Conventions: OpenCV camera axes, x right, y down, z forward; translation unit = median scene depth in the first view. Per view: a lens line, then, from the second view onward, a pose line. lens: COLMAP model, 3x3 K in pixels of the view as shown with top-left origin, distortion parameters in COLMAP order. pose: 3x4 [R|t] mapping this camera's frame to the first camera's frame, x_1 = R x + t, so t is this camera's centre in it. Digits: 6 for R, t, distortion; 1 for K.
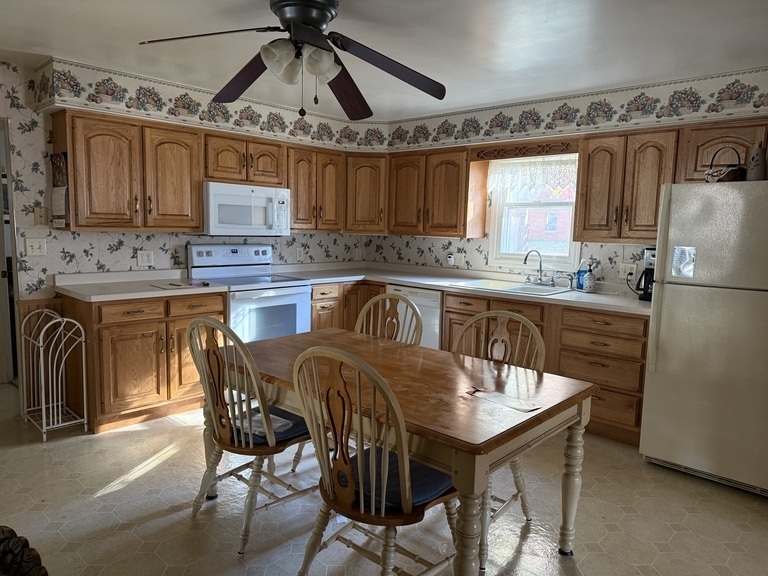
lens RADIAL K [[541.1, 0, 382.4], [0, 541.1, 295.1], [0, 0, 1]] dist [0.083176, -0.103570]
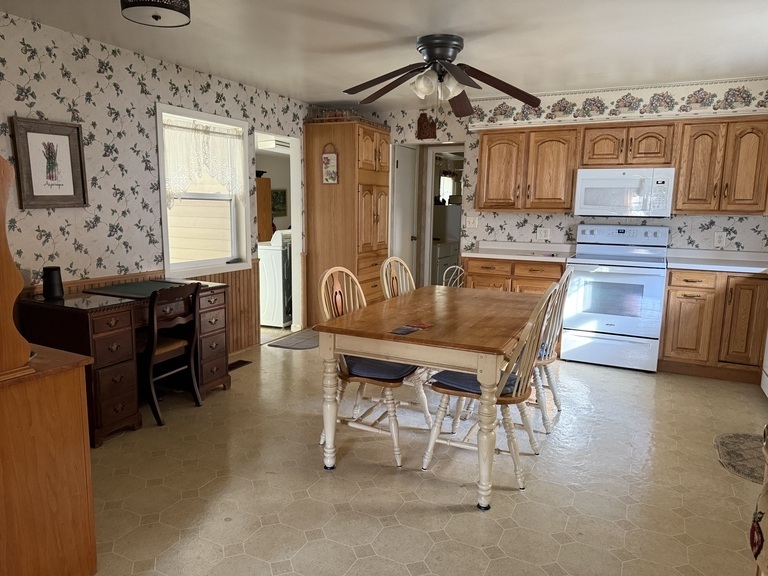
lens RADIAL K [[541.1, 0, 380.8], [0, 541.1, 288.6], [0, 0, 1]] dist [0.083176, -0.103570]
pose [[0.297069, 0.125352, -0.946592, 0.595271], [-0.133976, 0.987011, 0.088659, -0.002179], [0.945410, 0.100482, 0.310005, 0.226248]]
